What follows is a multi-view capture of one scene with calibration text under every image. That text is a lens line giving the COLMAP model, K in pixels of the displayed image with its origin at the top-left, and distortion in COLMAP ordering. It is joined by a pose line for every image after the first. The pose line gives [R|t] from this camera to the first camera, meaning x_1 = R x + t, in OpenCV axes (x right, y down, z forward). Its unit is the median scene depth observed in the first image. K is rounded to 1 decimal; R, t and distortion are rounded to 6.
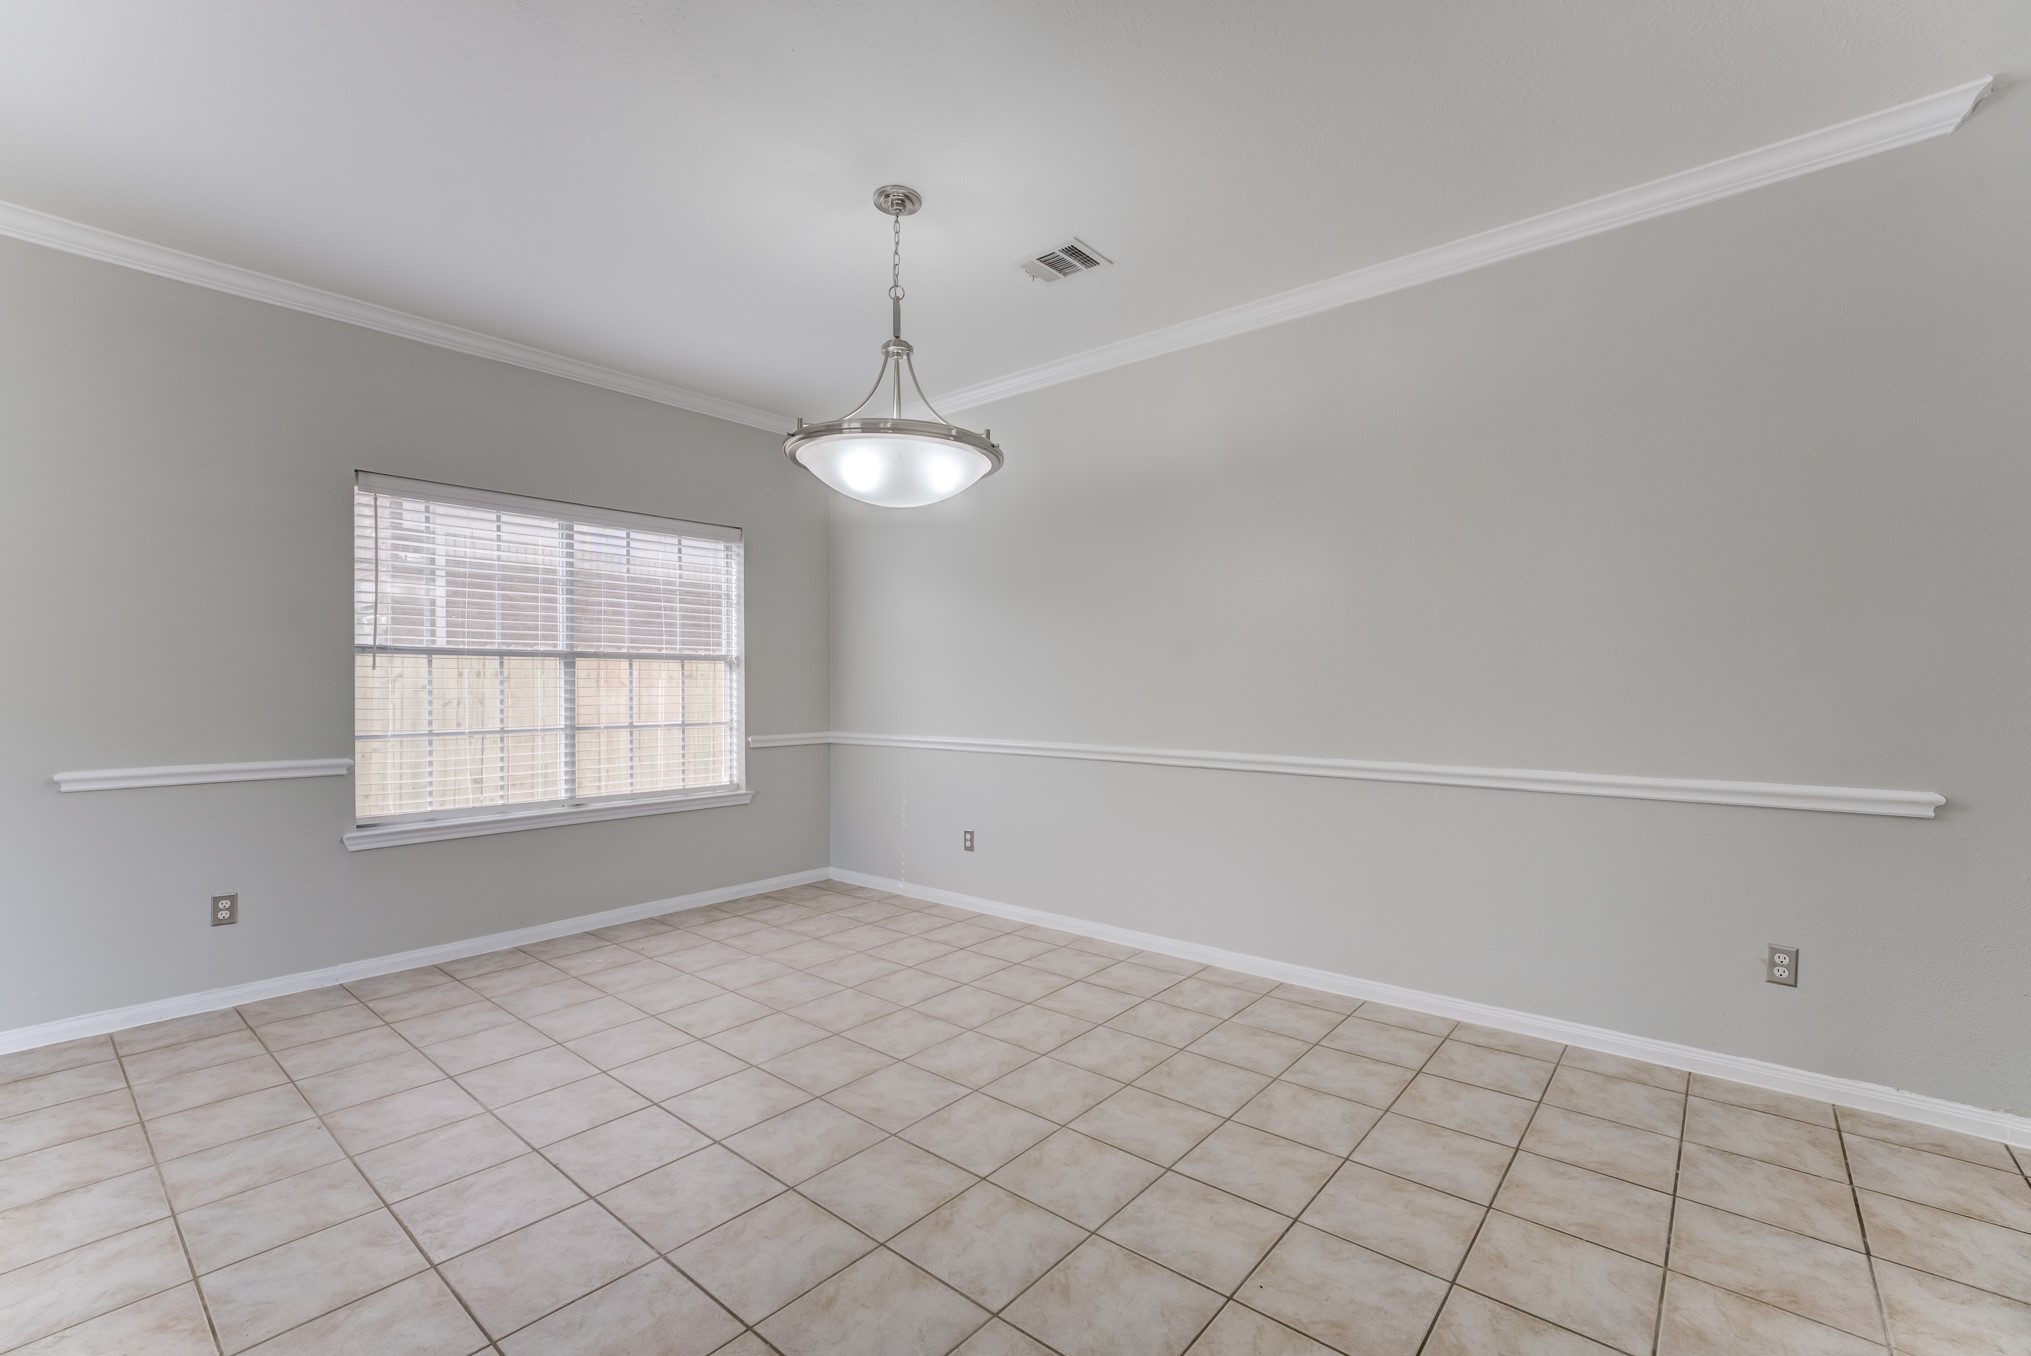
lens RADIAL K [[862.4, 0, 1021.2], [0, 862.4, 683.3], [0, 0, 1]] dist [-0.000288, -0.000179]
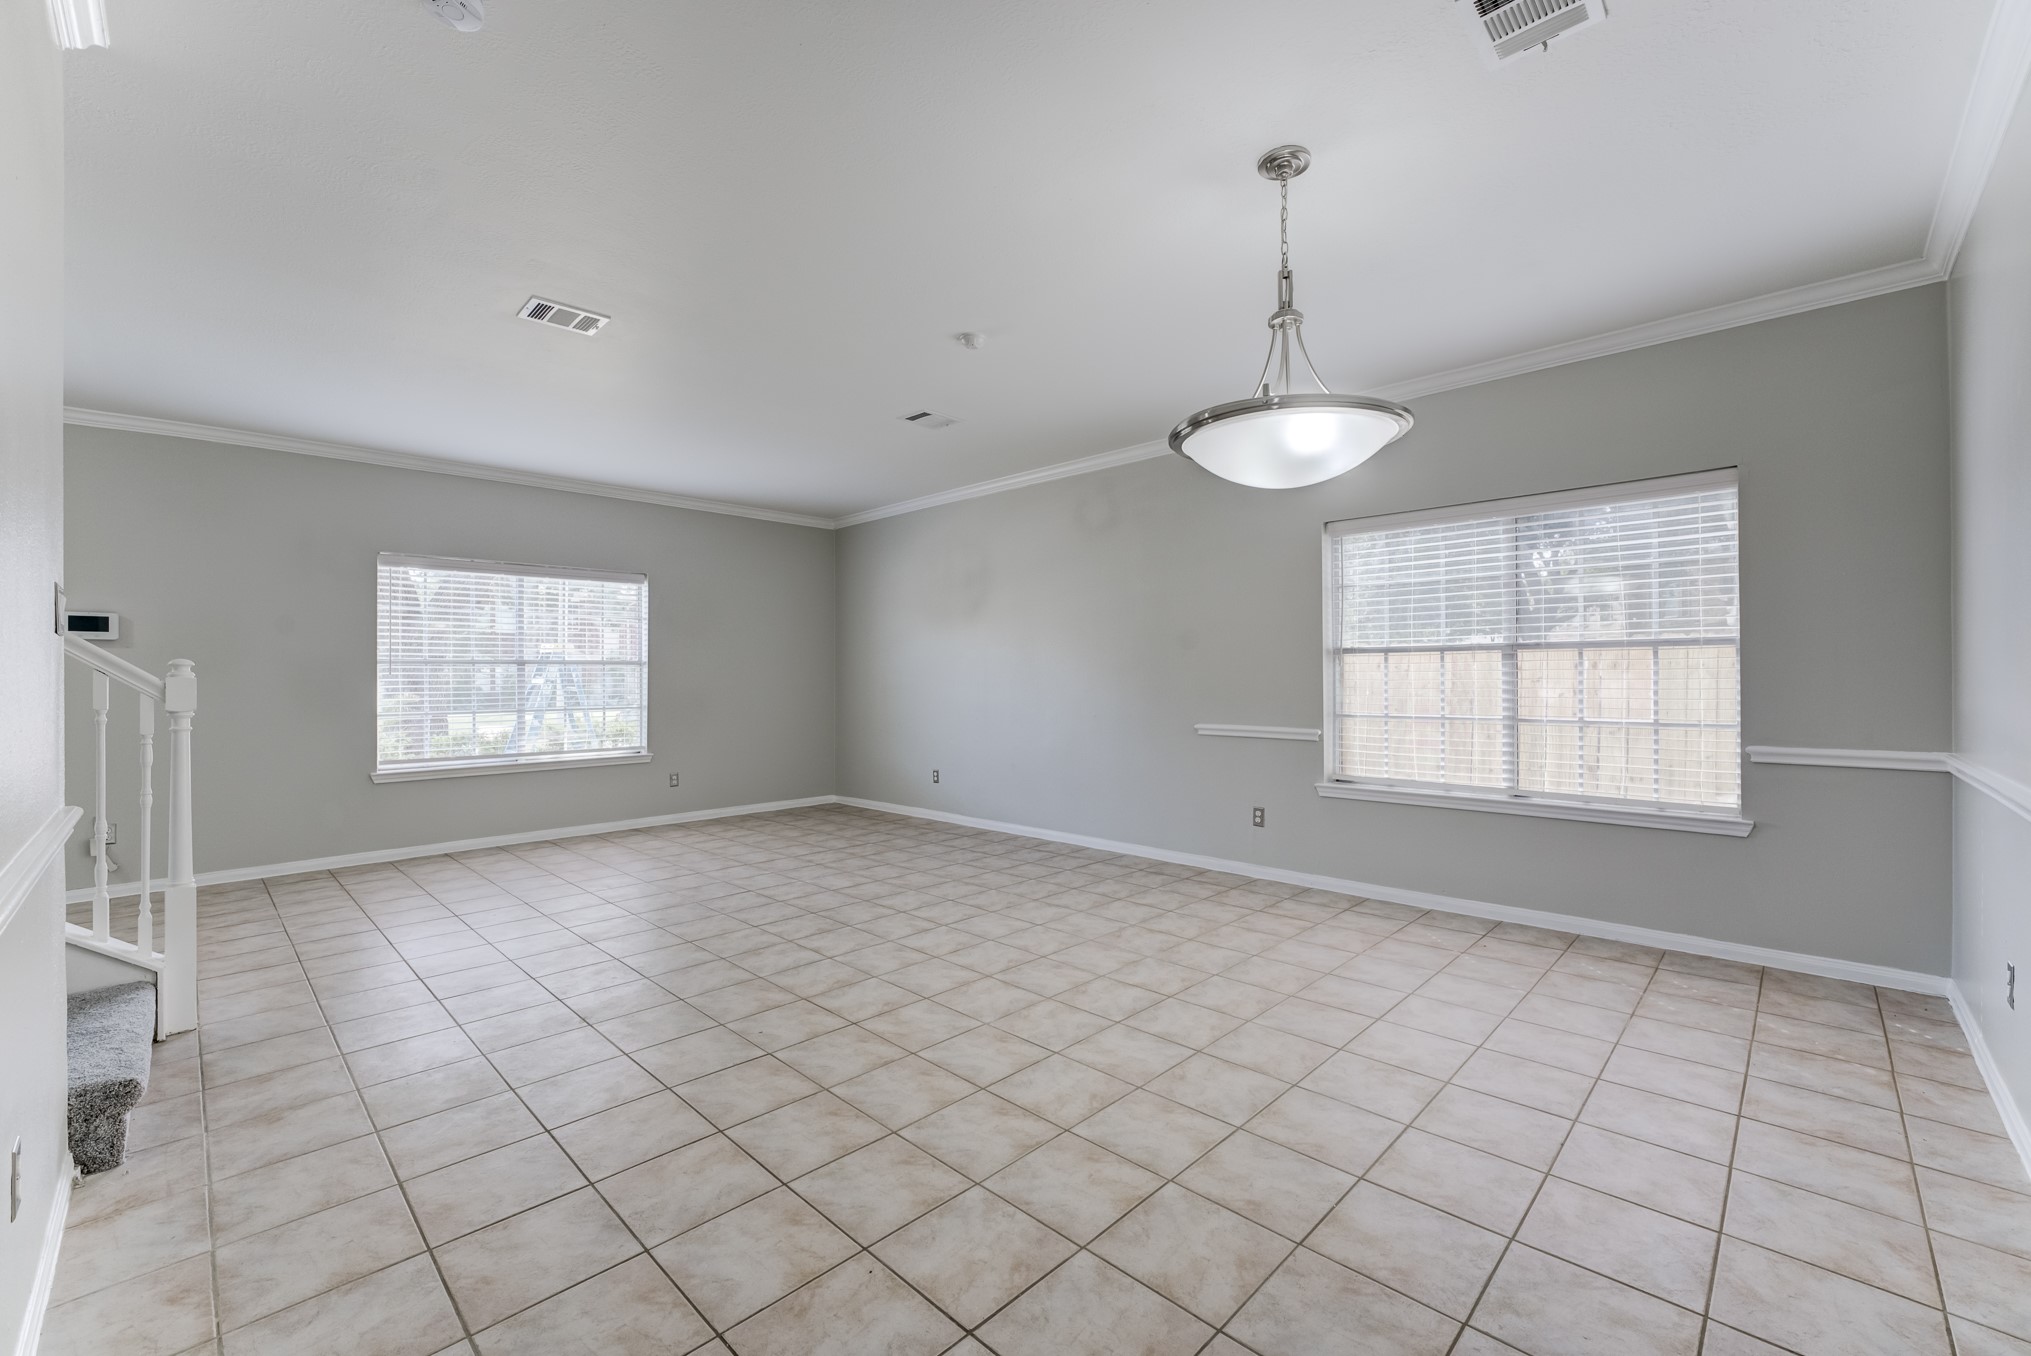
lens RADIAL K [[829.0, 0, 1015.5], [0, 829.0, 678.0], [0, 0, 1]] dist [-0.008406, 0.000228]
pose [[-0.072432, -0.000234, -0.997373, 0.512606], [0.006182, 0.999981, -0.000683, 0.000485], [0.997354, -0.006215, -0.072429, 0.516201]]
